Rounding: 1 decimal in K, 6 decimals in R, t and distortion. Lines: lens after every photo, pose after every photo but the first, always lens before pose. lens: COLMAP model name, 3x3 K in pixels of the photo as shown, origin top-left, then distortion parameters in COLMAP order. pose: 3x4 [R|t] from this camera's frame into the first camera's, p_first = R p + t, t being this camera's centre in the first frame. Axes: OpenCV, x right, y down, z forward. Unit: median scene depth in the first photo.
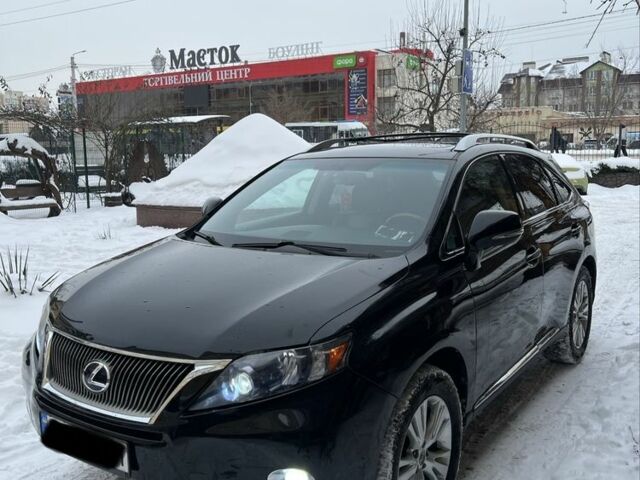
lens RADIAL K [[643.1, 0, 320.0], [0, 643.1, 240.0], [0, 0, 1]] dist [0.064177, -0.102239]
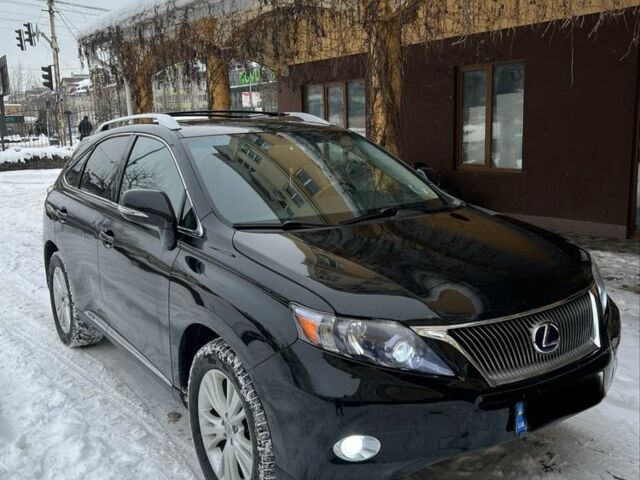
lens RADIAL K [[643.1, 0, 320.0], [0, 643.1, 240.0], [0, 0, 1]] dist [0.064177, -0.102239]
pose [[0.371275, -0.155027, 0.915490, -0.604169], [0.147614, 0.983279, 0.106642, -0.041019], [-0.916714, 0.095545, 0.387951, 0.412197]]
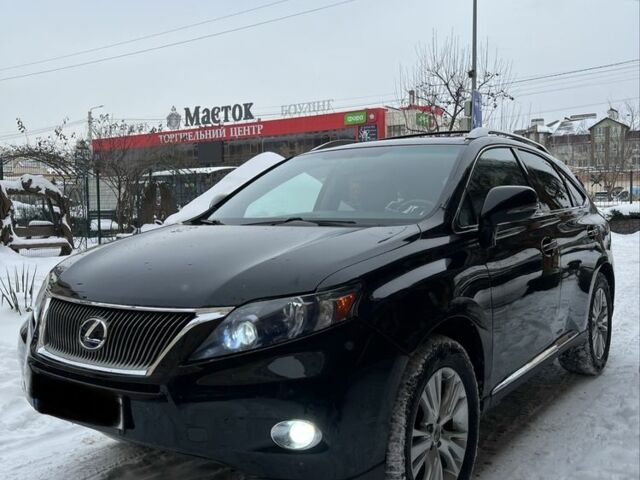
lens RADIAL K [[643.1, 0, 320.0], [0, 643.1, 240.0], [0, 0, 1]] dist [0.064177, -0.102239]
pose [[0.999852, 0.001251, -0.017143, 0.002114], [-0.002705, 0.996370, -0.085085, 0.068746], [0.016974, 0.085119, 0.996226, 0.020610]]
